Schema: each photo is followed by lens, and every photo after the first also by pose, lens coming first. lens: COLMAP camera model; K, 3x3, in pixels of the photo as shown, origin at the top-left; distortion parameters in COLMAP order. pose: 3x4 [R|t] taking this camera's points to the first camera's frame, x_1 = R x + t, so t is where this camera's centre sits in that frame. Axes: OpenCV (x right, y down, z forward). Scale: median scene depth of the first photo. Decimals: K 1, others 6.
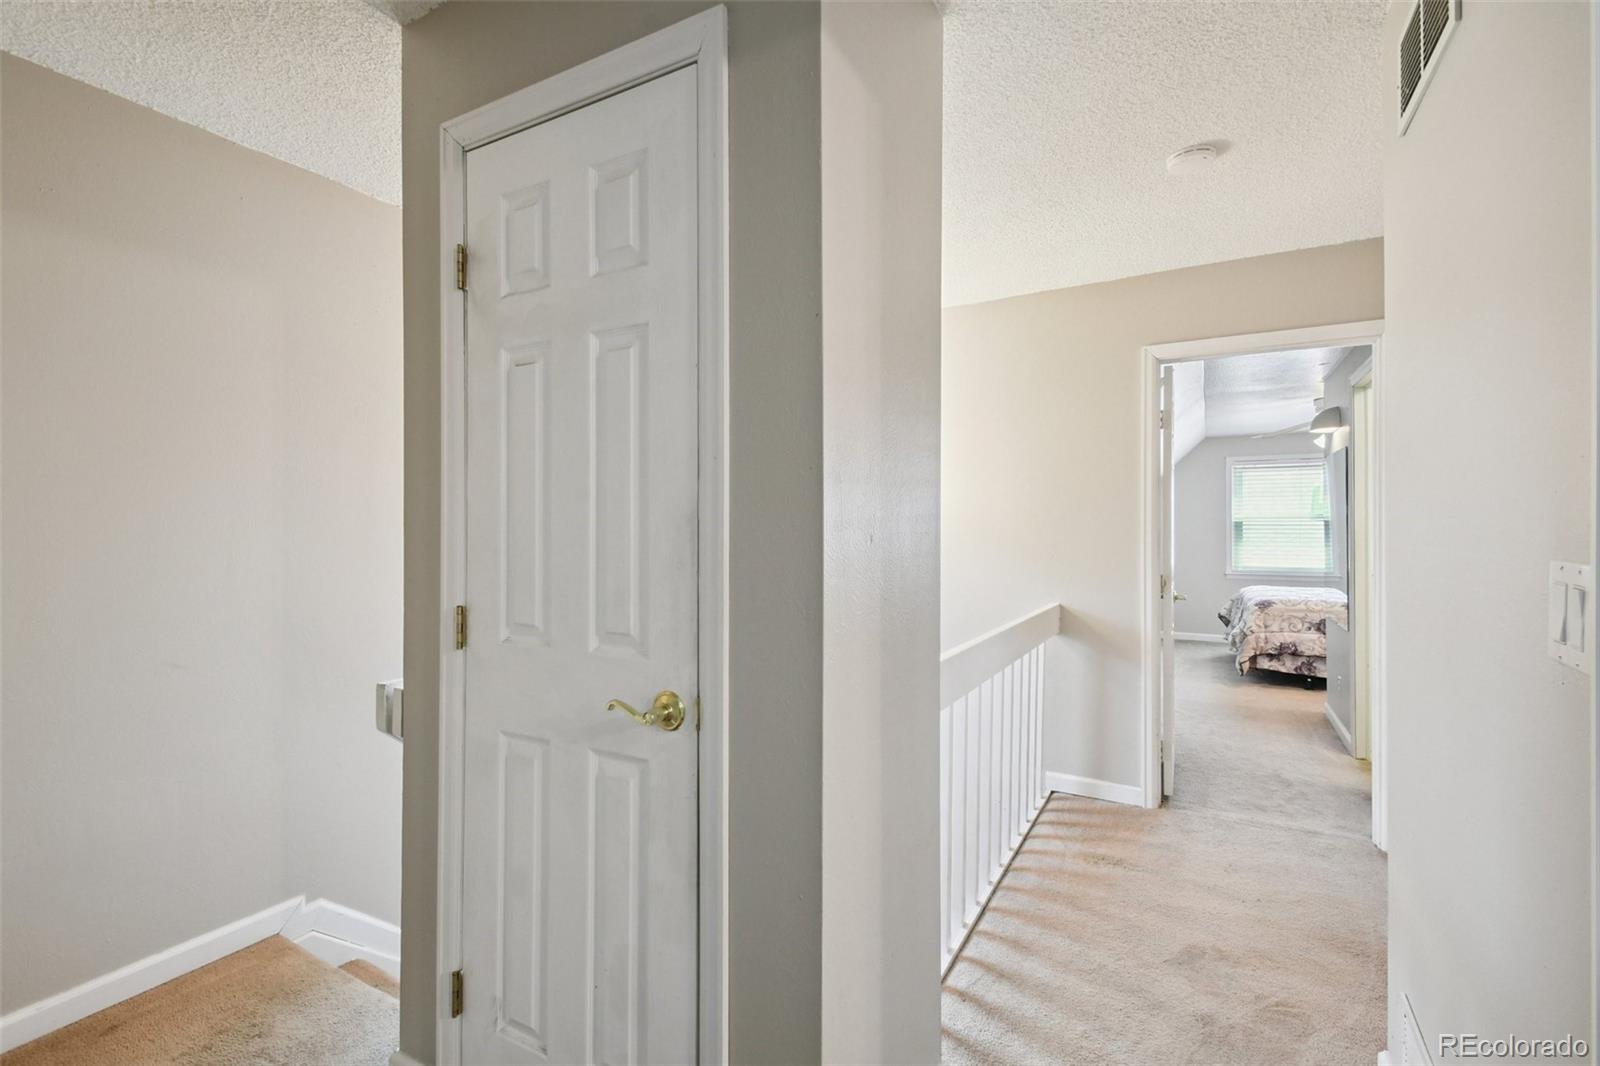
lens RADIAL K [[713.5, 0, 797.6], [0, 713.5, 529.3], [0, 0, 1]] dist [0.000547, -0.000587]
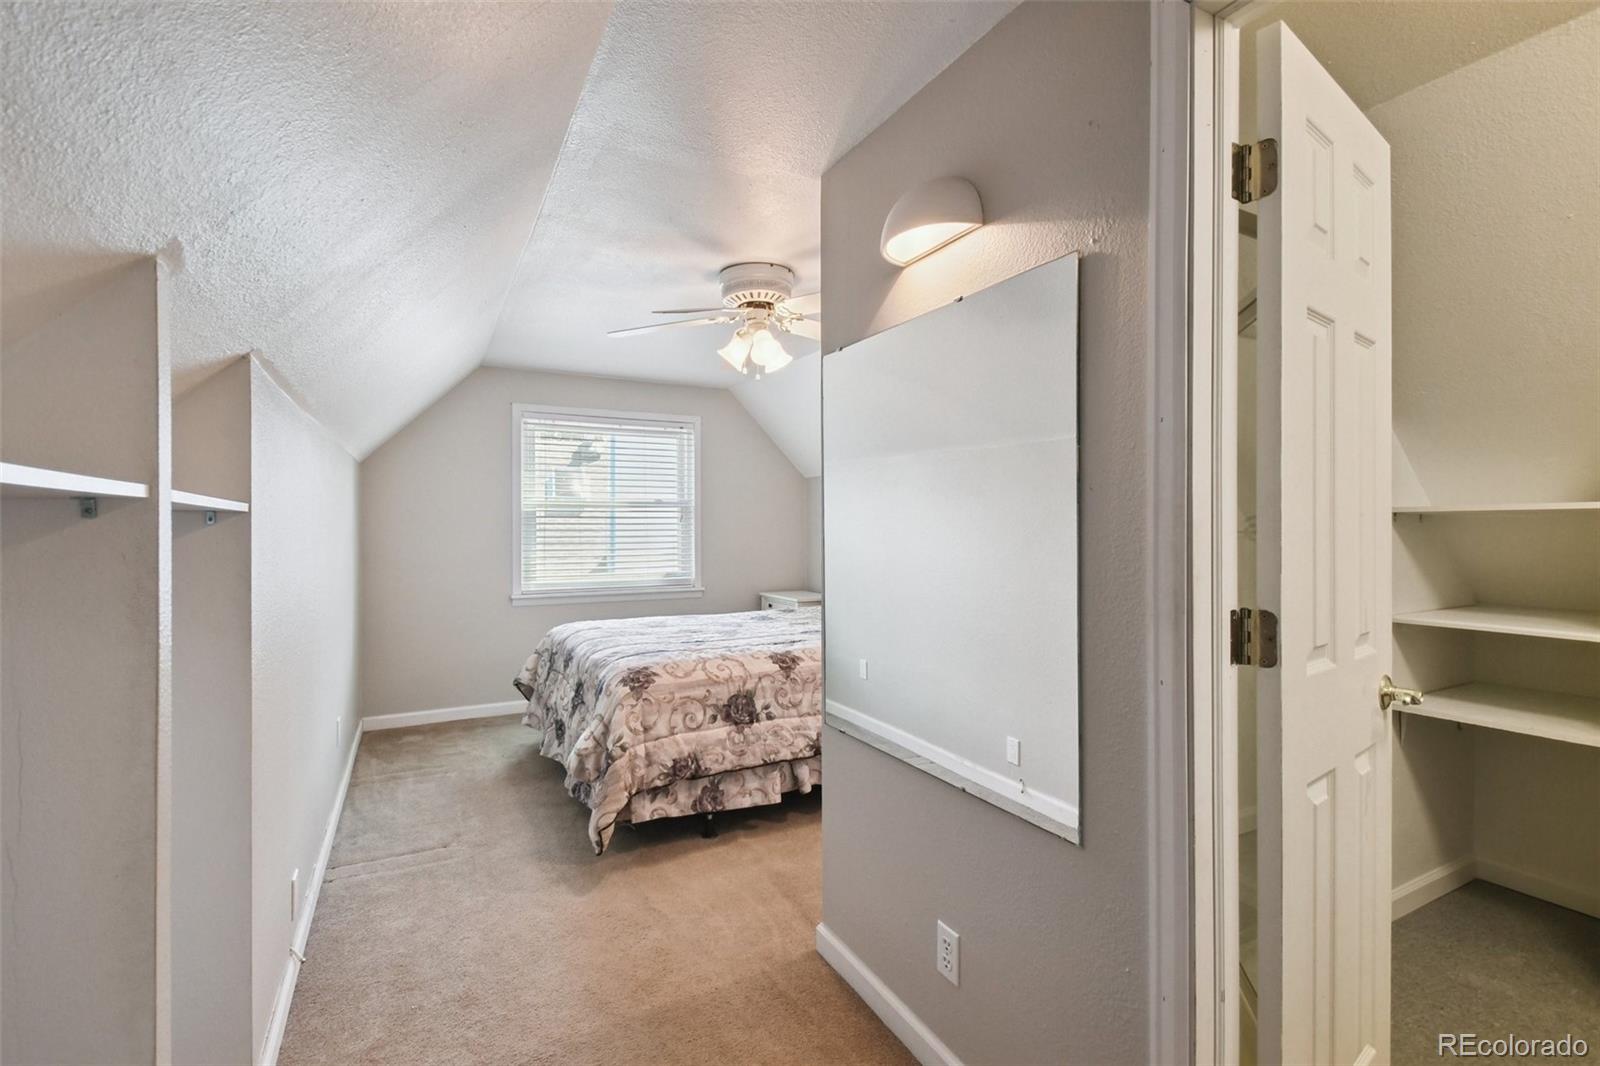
lens RADIAL K [[713.5, 0, 797.6], [0, 713.5, 529.3], [0, 0, 1]] dist [0.000547, -0.000587]
pose [[0.540622, 0.004364, 0.841254, 0.318412], [-0.009117, 0.999958, 0.000671, 0.003823], [-0.841216, -0.008032, 0.540639, 0.670556]]
